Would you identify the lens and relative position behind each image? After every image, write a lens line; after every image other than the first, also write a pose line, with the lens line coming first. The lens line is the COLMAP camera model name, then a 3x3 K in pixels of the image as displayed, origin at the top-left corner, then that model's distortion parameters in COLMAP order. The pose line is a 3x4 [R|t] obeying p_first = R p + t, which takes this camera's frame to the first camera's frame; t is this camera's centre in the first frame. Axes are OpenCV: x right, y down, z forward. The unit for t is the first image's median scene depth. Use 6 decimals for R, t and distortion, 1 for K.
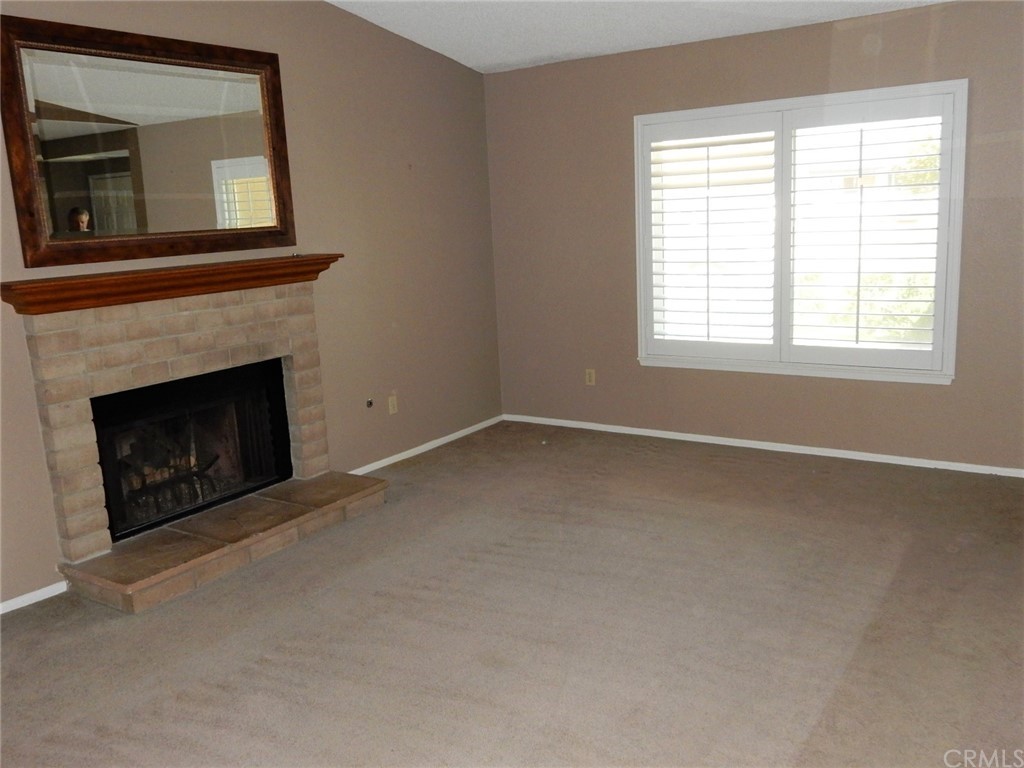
lens RADIAL K [[884.5, 0, 512.0], [0, 884.5, 384.0], [0, 0, 1]] dist [-0.011409, -0.009272]
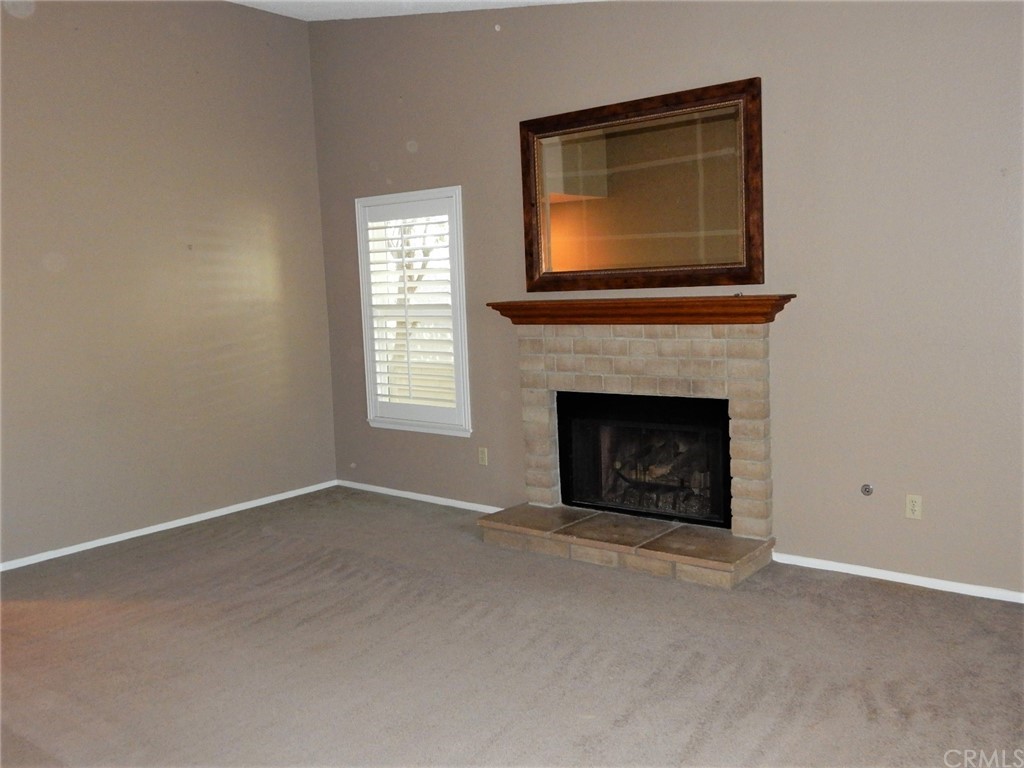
lens RADIAL K [[884.5, 0, 512.0], [0, 884.5, 384.0], [0, 0, 1]] dist [-0.011409, -0.009272]
pose [[-0.072532, 0.158222, -0.984736, 0.742833], [-0.153770, 0.973757, 0.167784, -0.183939], [0.985441, 0.163592, -0.046299, 0.874001]]
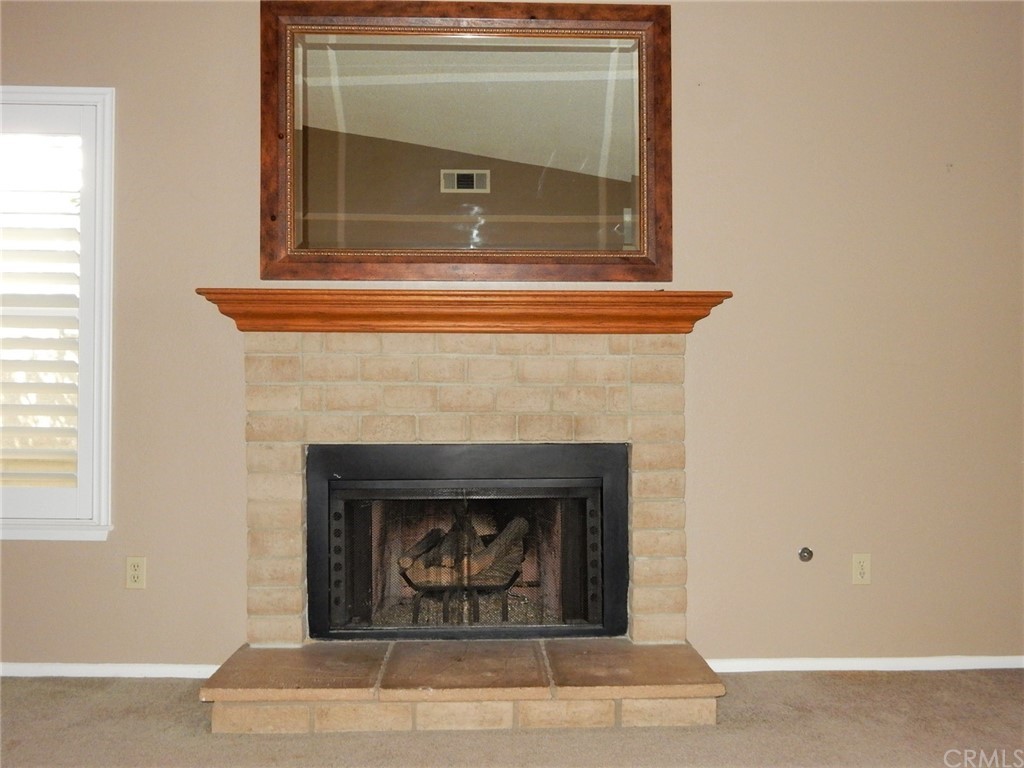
lens RADIAL K [[884.5, 0, 512.0], [0, 884.5, 384.0], [0, 0, 1]] dist [-0.011409, -0.009272]
pose [[0.592074, 0.042015, -0.804788, 0.237697], [-0.186331, 0.978717, -0.085986, -0.003179], [0.784047, 0.200867, 0.587301, 0.580074]]
